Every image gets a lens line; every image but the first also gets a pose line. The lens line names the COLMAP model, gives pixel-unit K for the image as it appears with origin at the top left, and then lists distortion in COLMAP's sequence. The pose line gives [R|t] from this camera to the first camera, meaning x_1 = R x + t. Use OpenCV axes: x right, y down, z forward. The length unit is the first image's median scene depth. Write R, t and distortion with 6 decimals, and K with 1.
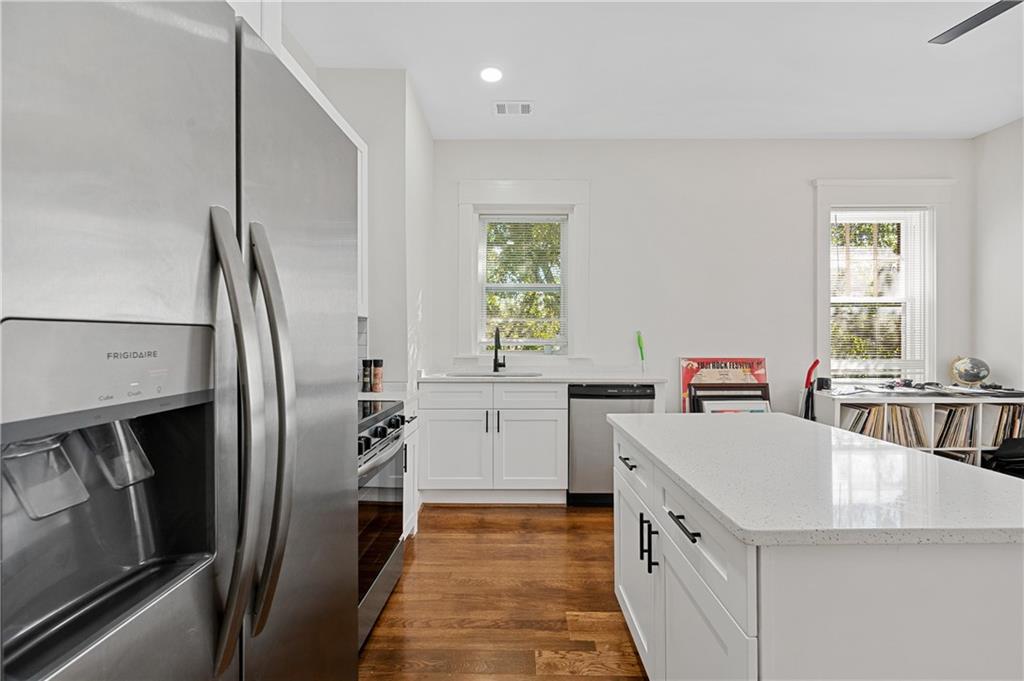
lens RADIAL K [[405.1, 0, 518.0], [0, 405.1, 338.1], [0, 0, 1]] dist [-0.000753, 0.000139]
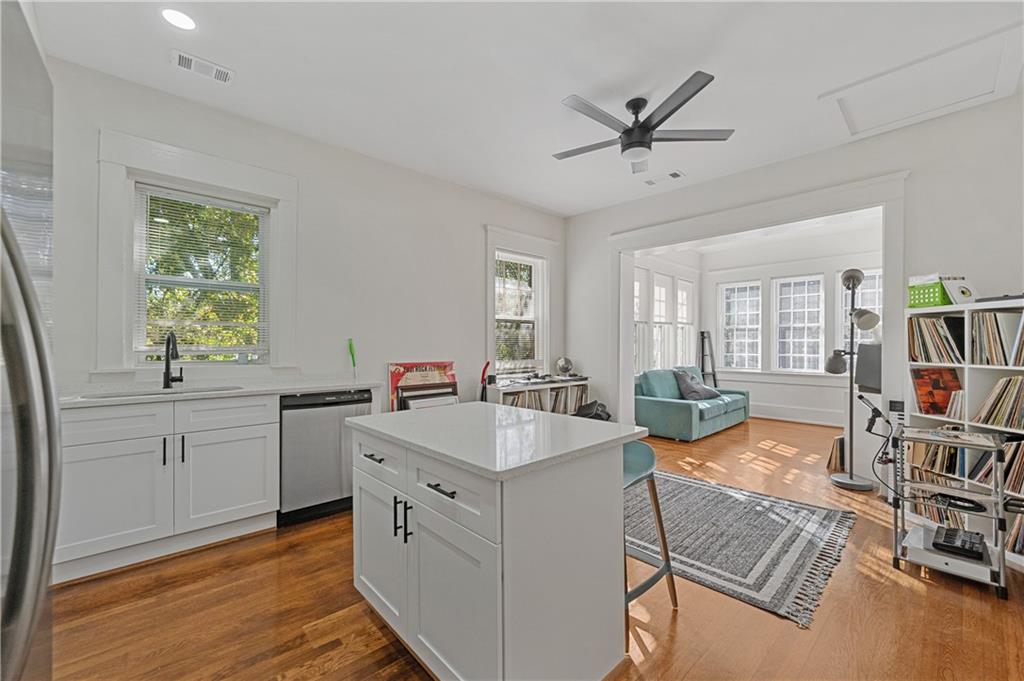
lens RADIAL K [[406.7, 0, 513.4], [0, 406.7, 343.9], [0, 0, 1]] dist [-0.001107, 0.000034]
pose [[0.740110, 0.001130, 0.672485, -0.098099], [0.000840, 0.999996, -0.002606, -0.000650], [-0.672486, 0.002494, 0.740106, -0.039301]]
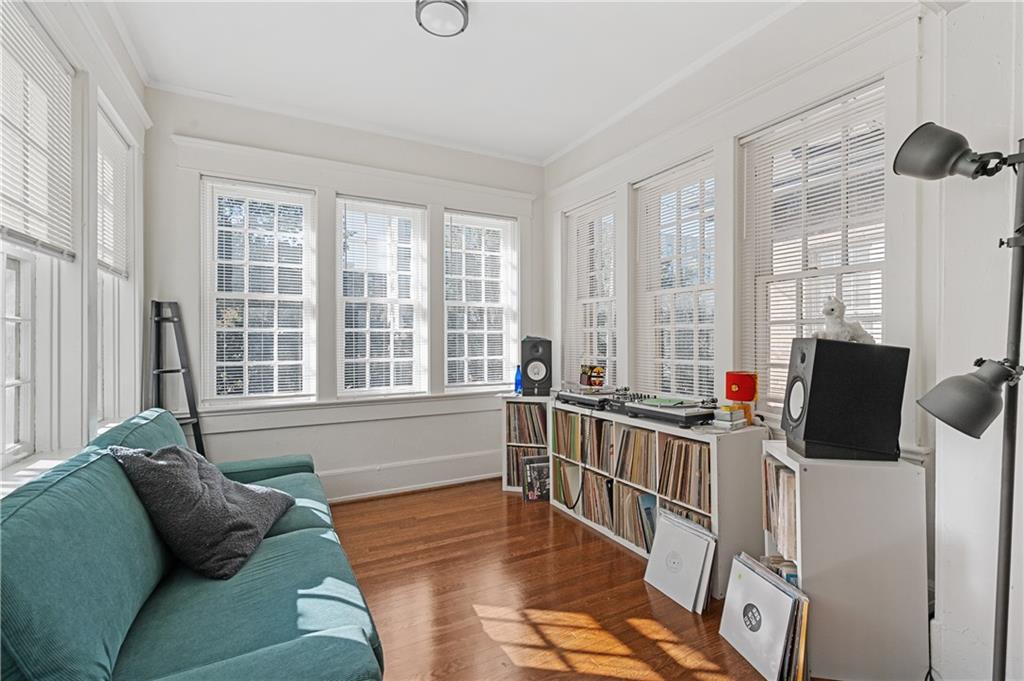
lens RADIAL K [[461.6, 0, 515.2], [0, 461.6, 337.4], [0, 0, 1]] dist [0.000850, 0.000307]
pose [[-0.435171, 0.000657, 0.900348, 1.884229], [0.005461, 0.999983, 0.001910, -0.007349], [-0.900331, 0.005748, -0.435167, 1.171313]]
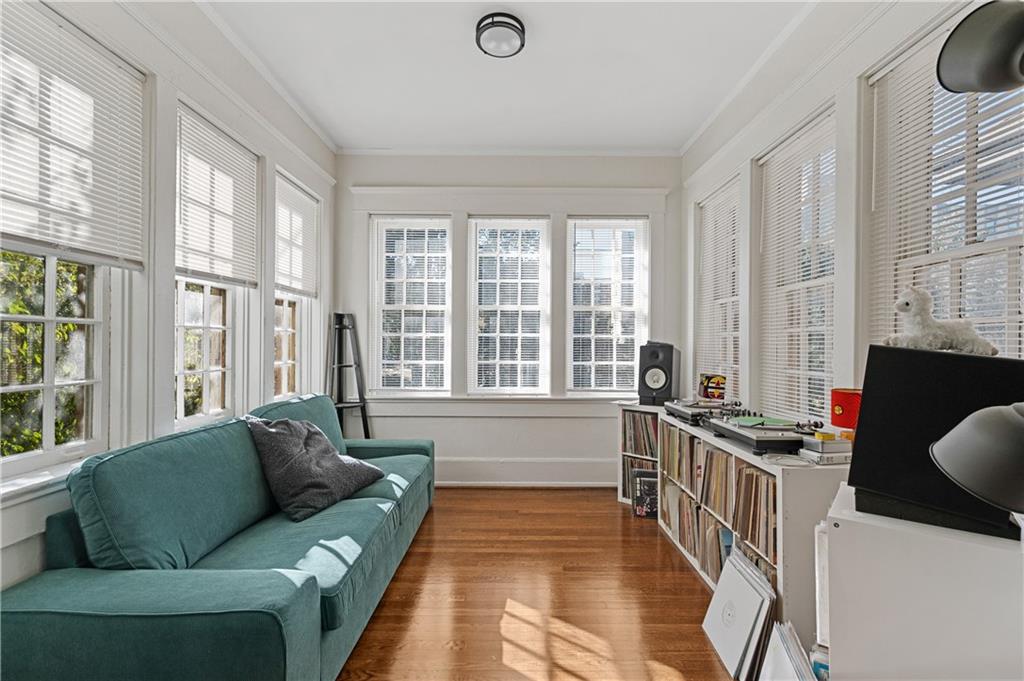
lens RADIAL K [[457.1, 0, 515.6], [0, 457.1, 342.3], [0, 0, 1]] dist [0.000557, -0.000120]
pose [[0.037867, -0.000260, 0.999283, 1.790694], [-0.000591, 1.000000, 0.000282, -0.004354], [-0.999283, -0.000602, 0.037867, 0.738176]]
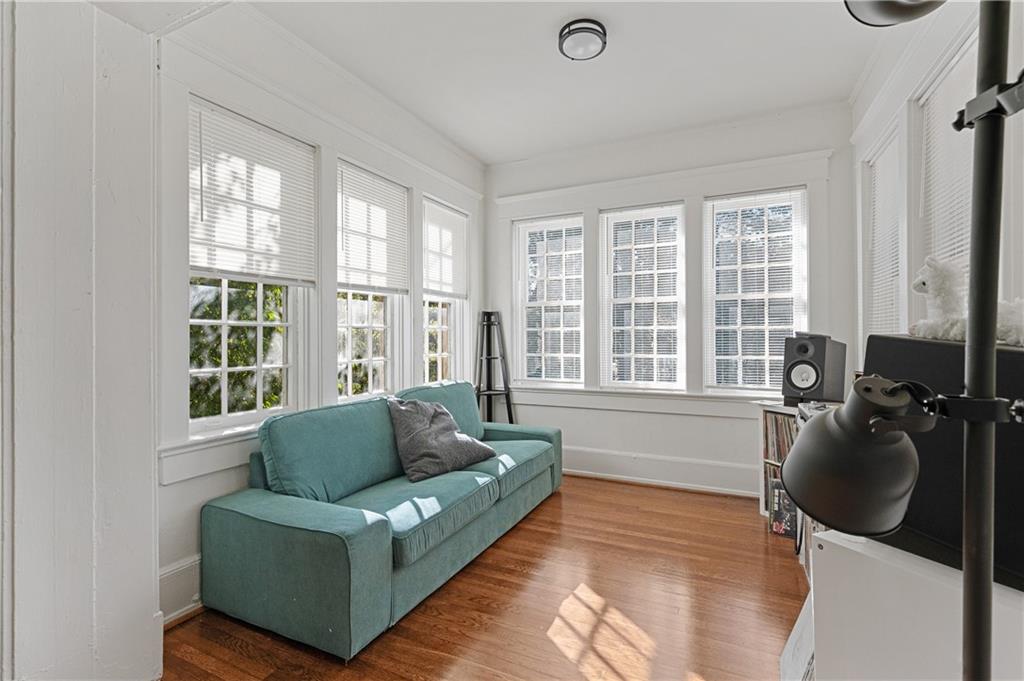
lens RADIAL K [[463.0, 0, 519.7], [0, 463.0, 334.8], [0, 0, 1]] dist [-0.000378, -0.000104]
pose [[0.460640, -0.001141, 0.887586, 1.791485], [0.010045, 0.999942, -0.003927, -0.003622], [-0.887530, 0.010725, 0.460625, 0.397608]]
